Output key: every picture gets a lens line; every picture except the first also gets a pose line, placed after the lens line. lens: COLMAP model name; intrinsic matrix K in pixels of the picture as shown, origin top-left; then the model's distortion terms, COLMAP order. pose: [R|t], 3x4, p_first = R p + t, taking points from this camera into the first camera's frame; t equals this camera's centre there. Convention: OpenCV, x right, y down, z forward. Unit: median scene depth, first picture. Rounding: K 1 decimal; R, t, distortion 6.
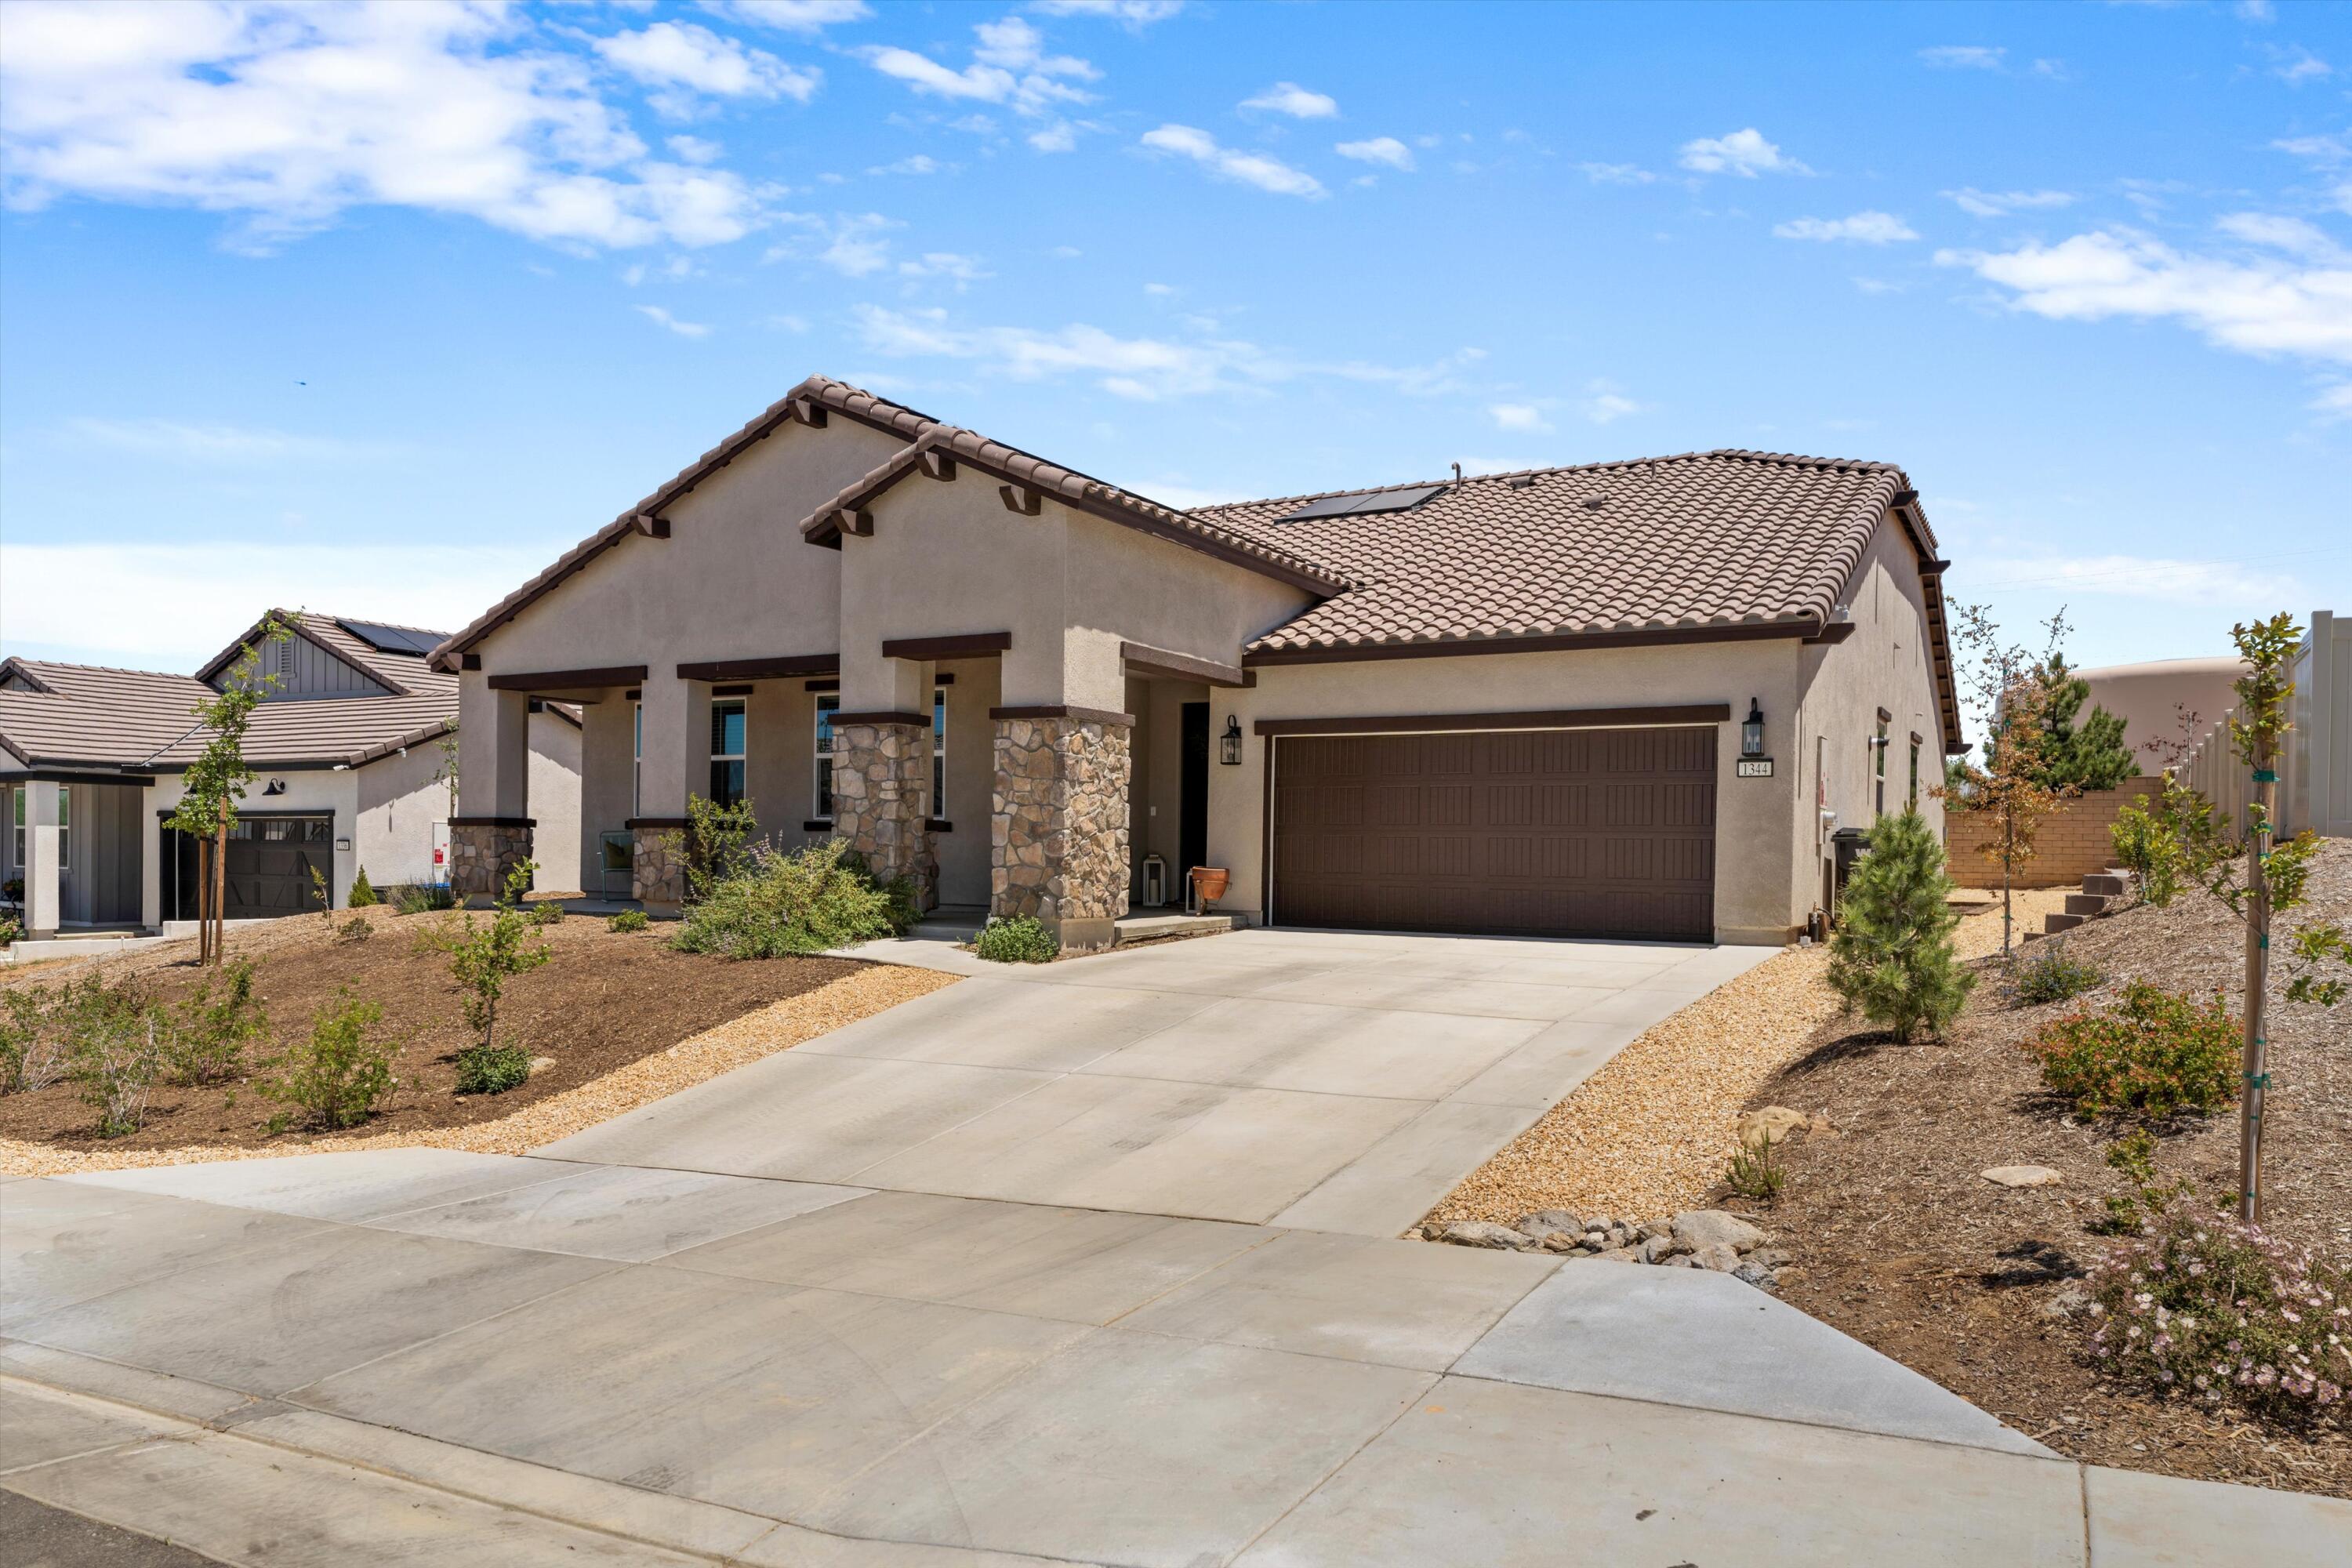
lens RADIAL K [[1009.3, 0, 1176.4], [0, 1009.3, 848.4], [0, 0, 1]] dist [0.000301, 0.000078]
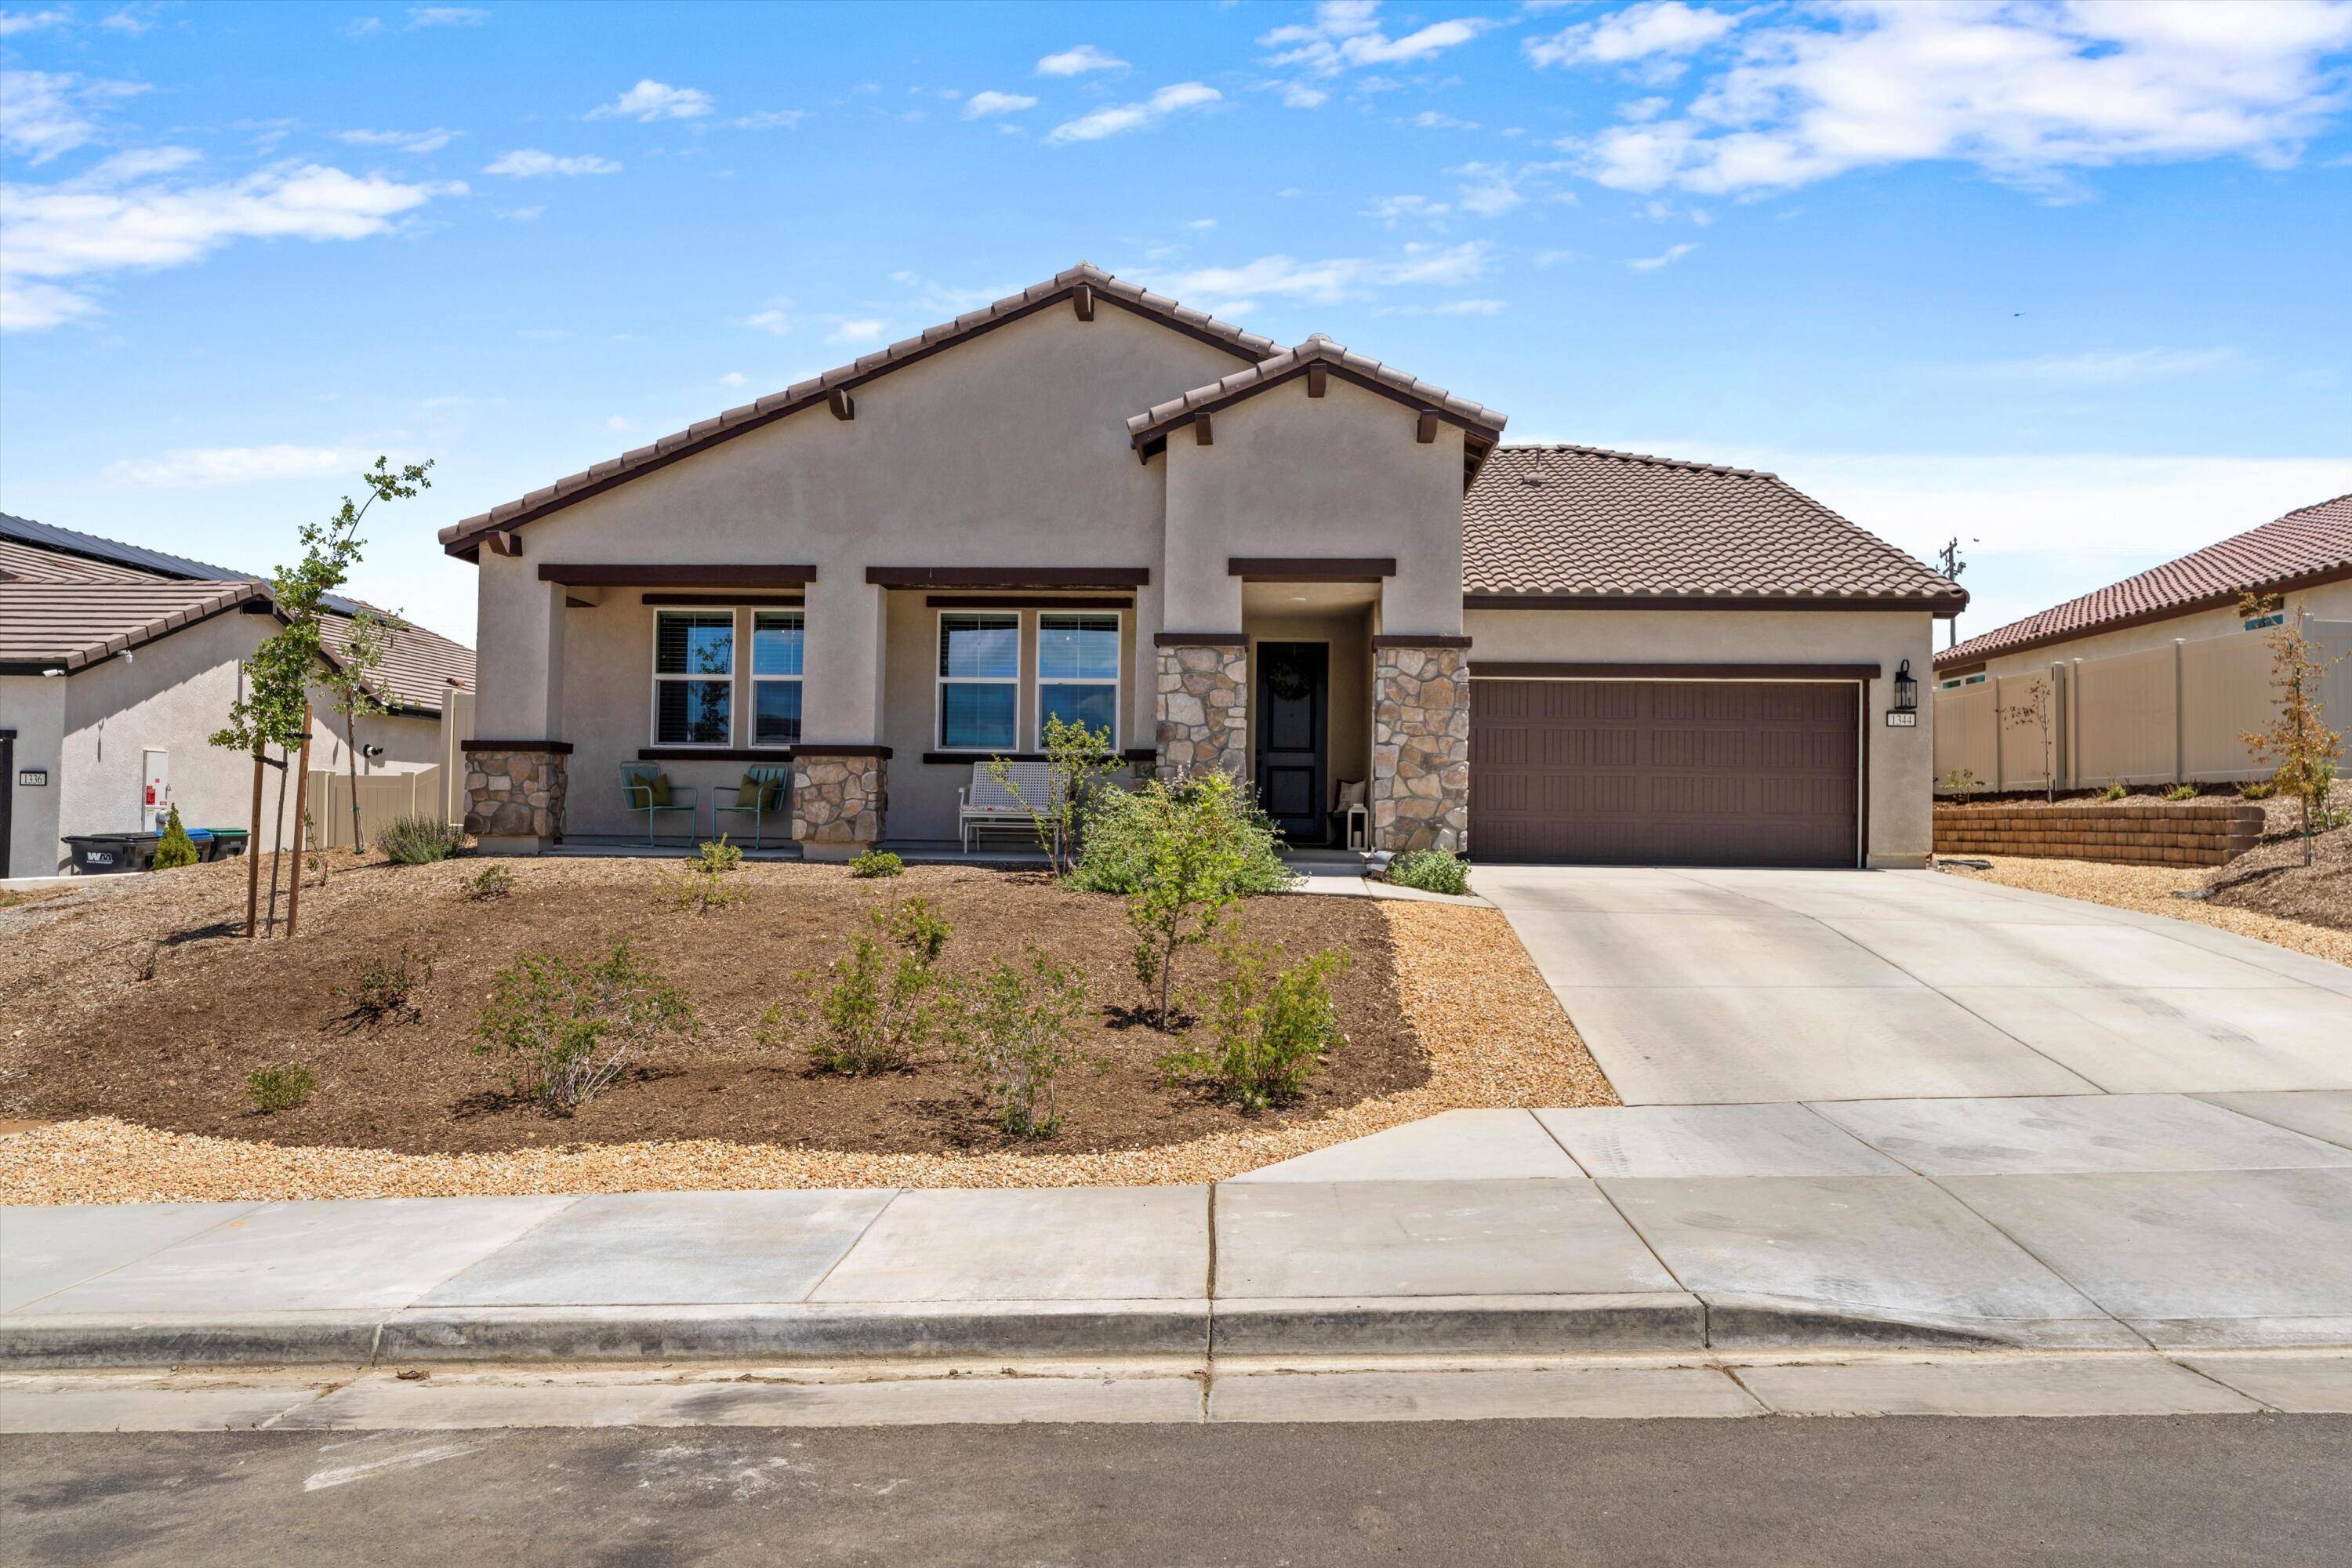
lens RADIAL K [[1016.3, 0, 1169.3], [0, 1016.3, 776.2], [0, 0, 1]] dist [0.000345, 0.000349]
pose [[0.955591, 0.010468, 0.294510, -0.592302], [-0.004553, 0.999774, -0.020763, 0.015688], [-0.294661, 0.018500, 0.955423, 0.116729]]
